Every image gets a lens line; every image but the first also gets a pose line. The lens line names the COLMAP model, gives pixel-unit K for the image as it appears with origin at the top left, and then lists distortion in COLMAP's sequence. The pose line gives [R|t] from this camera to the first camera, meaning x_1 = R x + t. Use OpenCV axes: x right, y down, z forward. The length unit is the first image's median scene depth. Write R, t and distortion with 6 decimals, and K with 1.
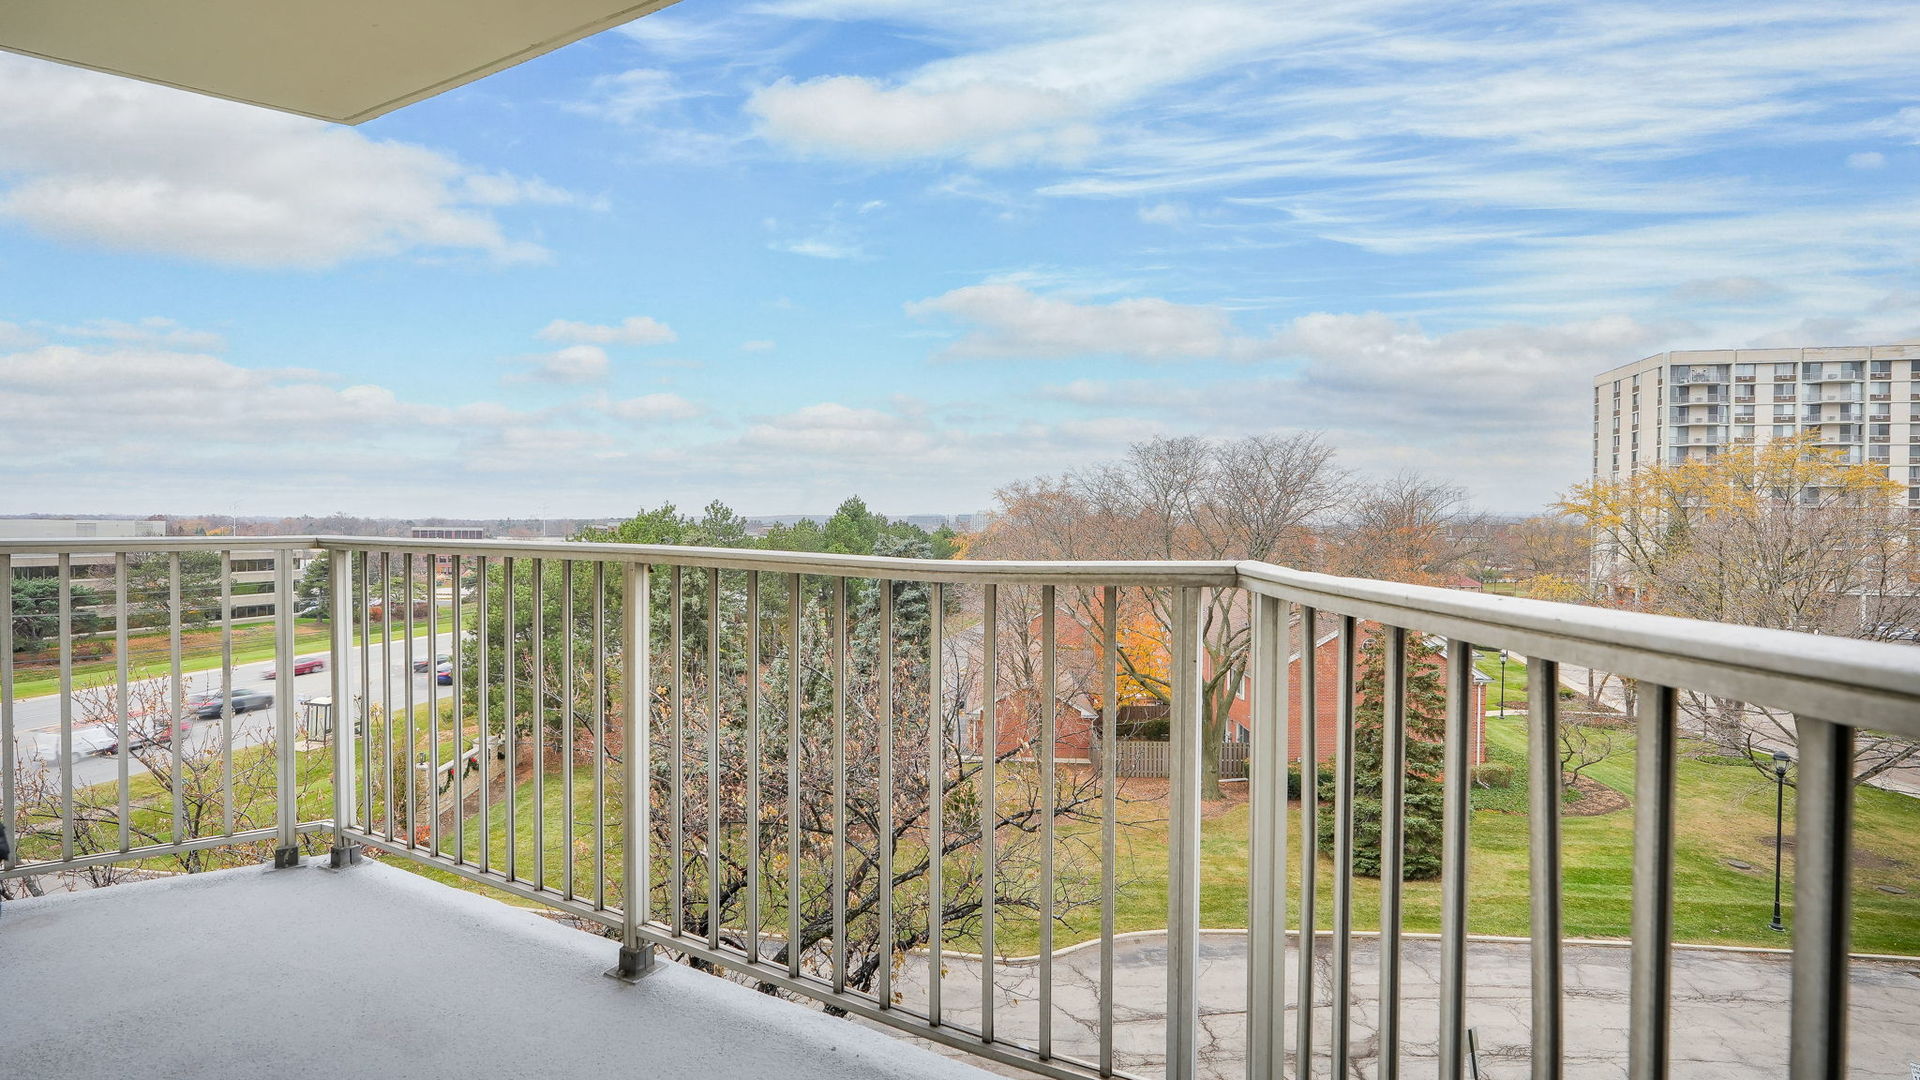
lens RADIAL K [[882.7, 0, 954.5], [0, 882.7, 546.7], [0, 0, 1]] dist [-0.005915, -0.000418]
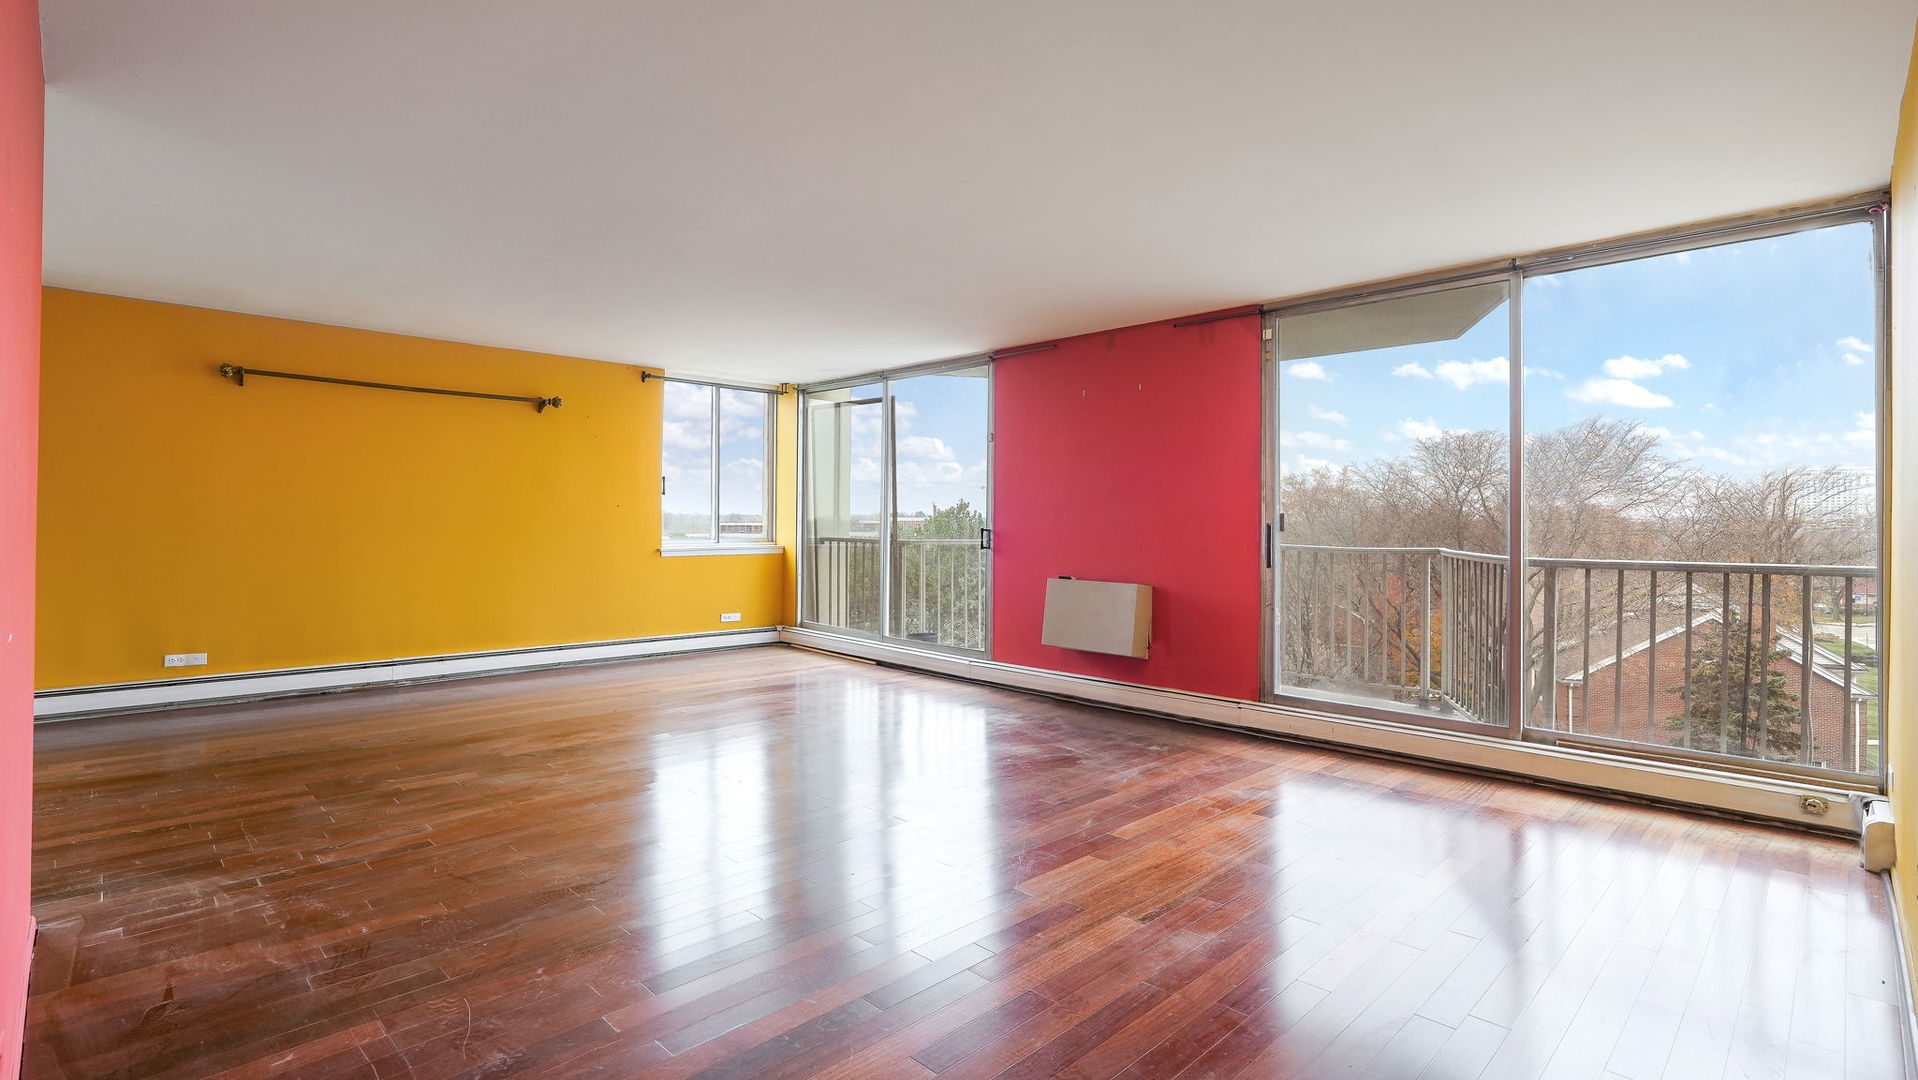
lens RADIAL K [[881.8, 0, 951.4], [0, 881.8, 526.0], [0, 0, 1]] dist [-0.005915, -0.000418]
pose [[0.957816, 0.000465, -0.287383, -0.022846], [-0.005079, 0.999870, -0.015309, 0.000147], [0.287339, 0.016123, 0.957693, -0.120475]]
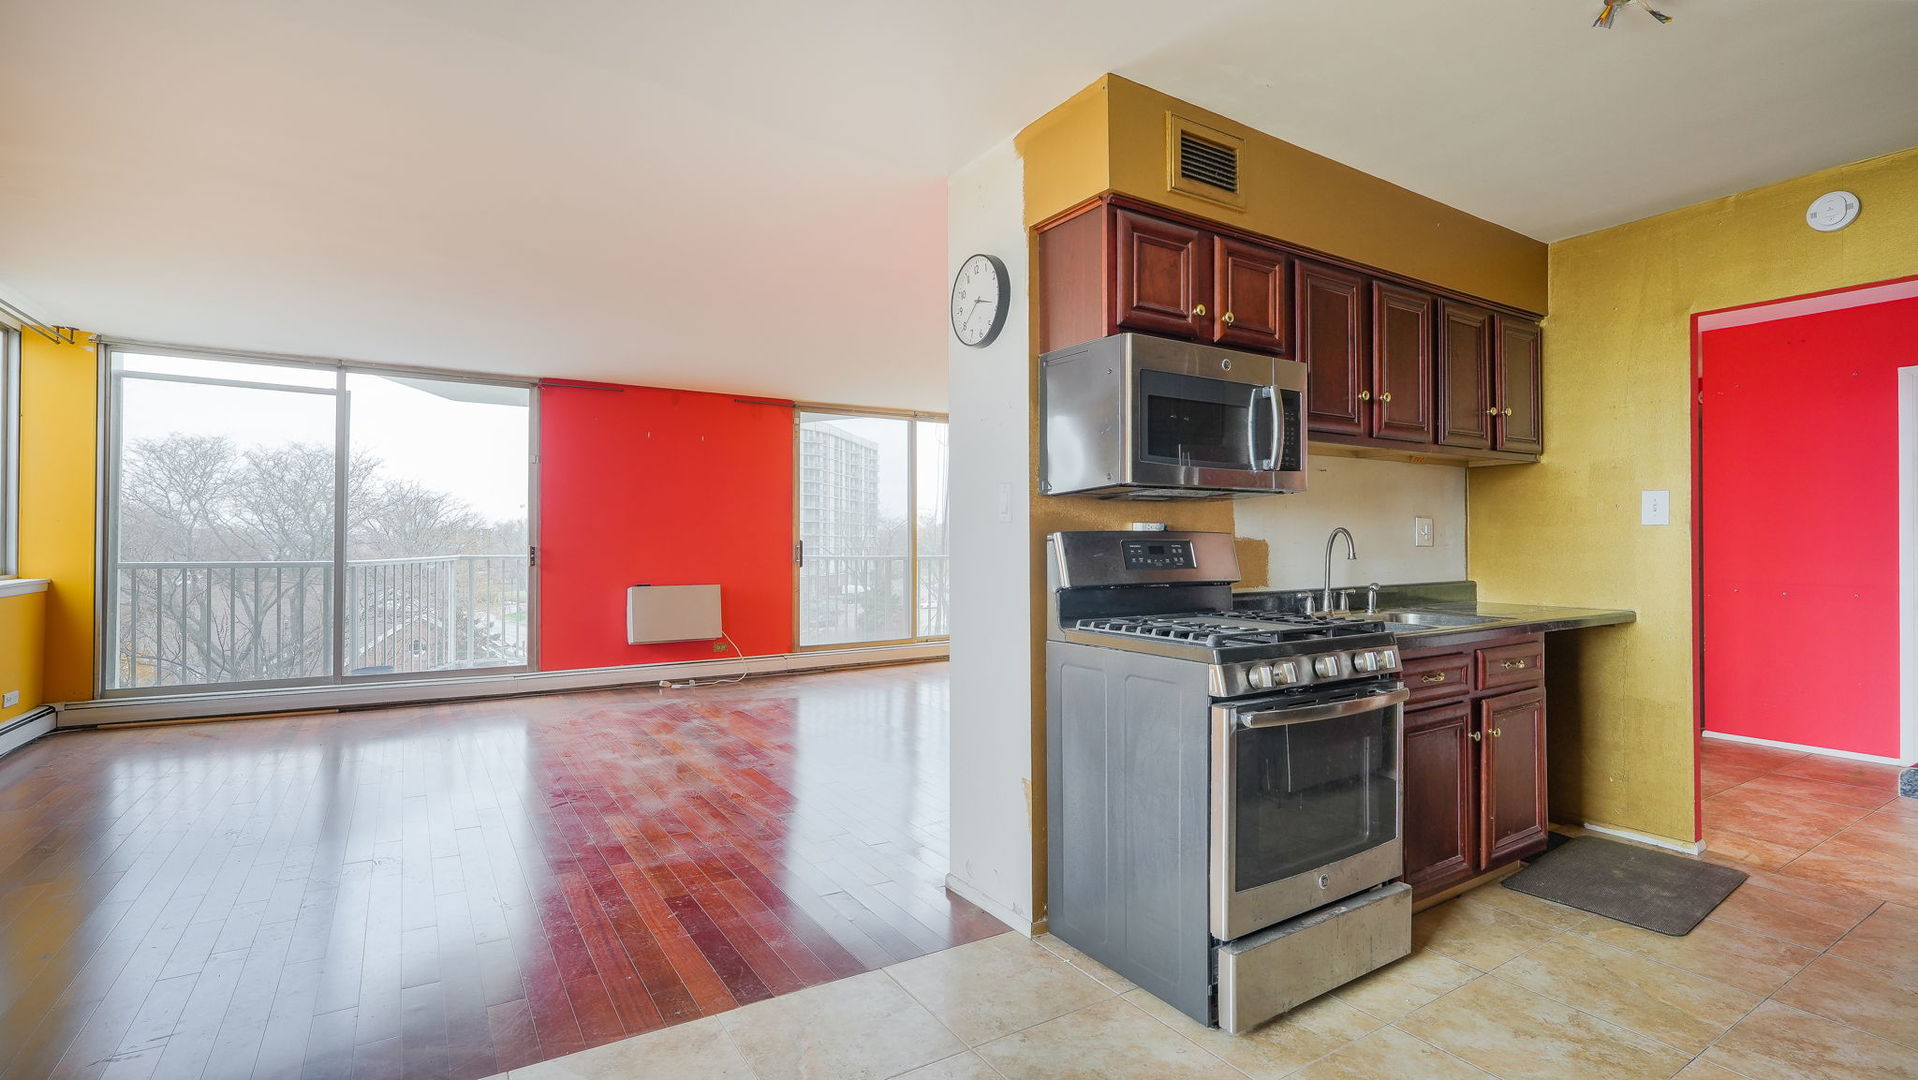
lens RADIAL K [[881.8, 0, 962.2], [0, 881.8, 535.0], [0, 0, 1]] dist [-0.005915, -0.000418]
pose [[0.485799, -0.002440, 0.874067, -1.546975], [0.018917, 0.999791, -0.007723, -0.012909], [-0.873866, 0.020287, 0.485743, -0.088177]]
